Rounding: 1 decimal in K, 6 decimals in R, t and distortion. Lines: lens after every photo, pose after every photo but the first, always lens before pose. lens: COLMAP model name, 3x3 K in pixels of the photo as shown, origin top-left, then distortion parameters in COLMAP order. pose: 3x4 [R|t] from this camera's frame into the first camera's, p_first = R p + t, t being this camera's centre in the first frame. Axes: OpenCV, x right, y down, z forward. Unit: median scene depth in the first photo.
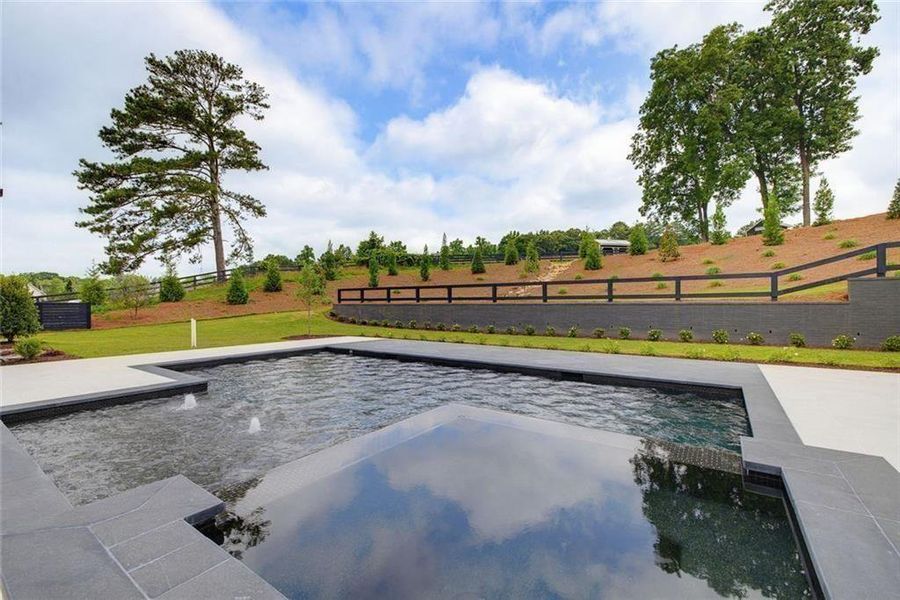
lens RADIAL K [[383.3, 0, 446.2], [0, 383.3, 306.5], [0, 0, 1]] dist [0.001234, 0.000265]
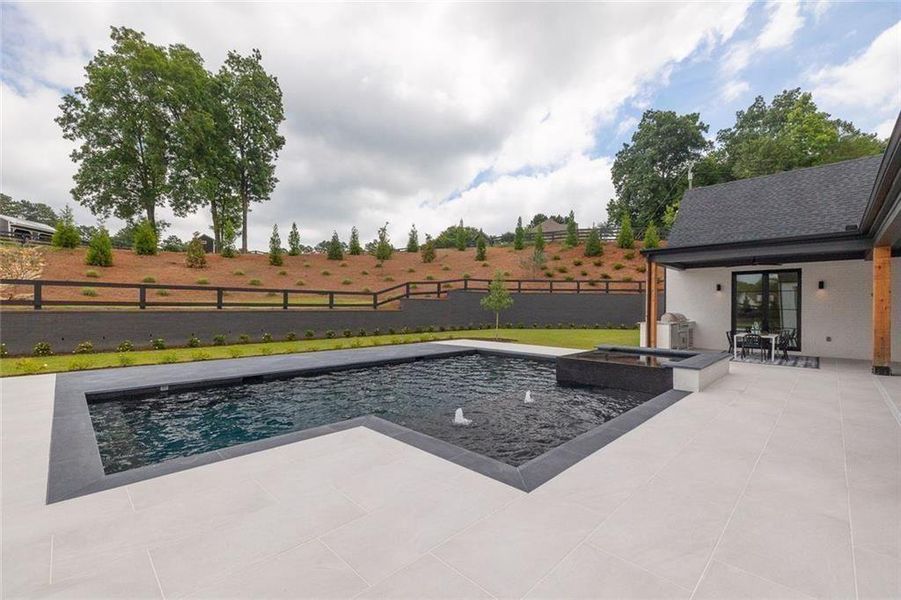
lens RADIAL K [[383.8, 0, 446.7], [0, 383.8, 306.5], [0, 0, 1]] dist [0.001234, 0.000265]
pose [[0.153775, 0.006777, 0.988083, -0.267858], [-0.000633, 0.999977, -0.006760, -0.005232], [-0.988106, 0.000414, 0.153776, 0.142284]]
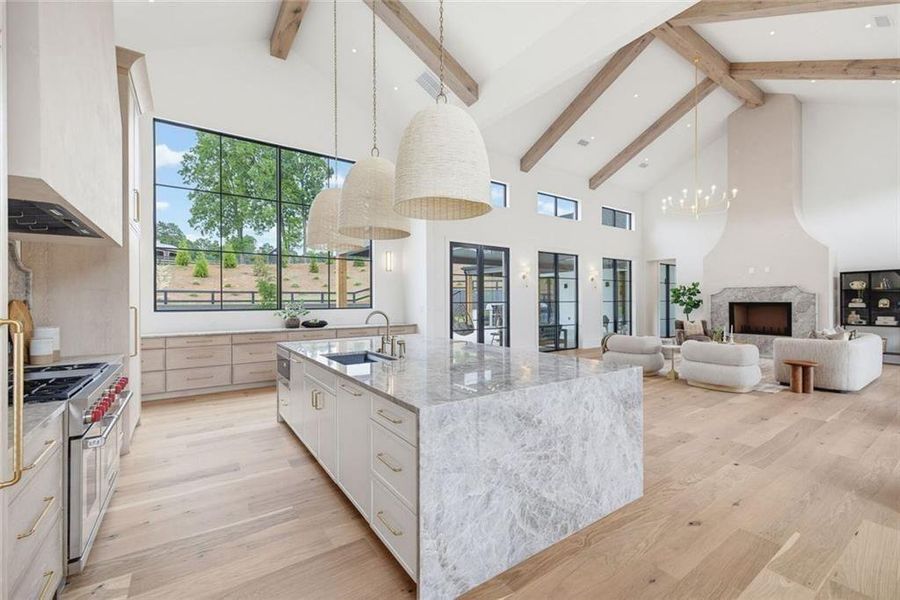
lens RADIAL K [[378.6, 0, 449.2], [0, 378.6, 300.0], [0, 0, 1]] dist [0.013158, -0.000251]
pose [[0.333275, 0.005932, 0.942811, -0.468298], [0.006777, 0.999939, -0.008687, -0.002936], [-0.942805, 0.009285, 0.333214, -0.164151]]
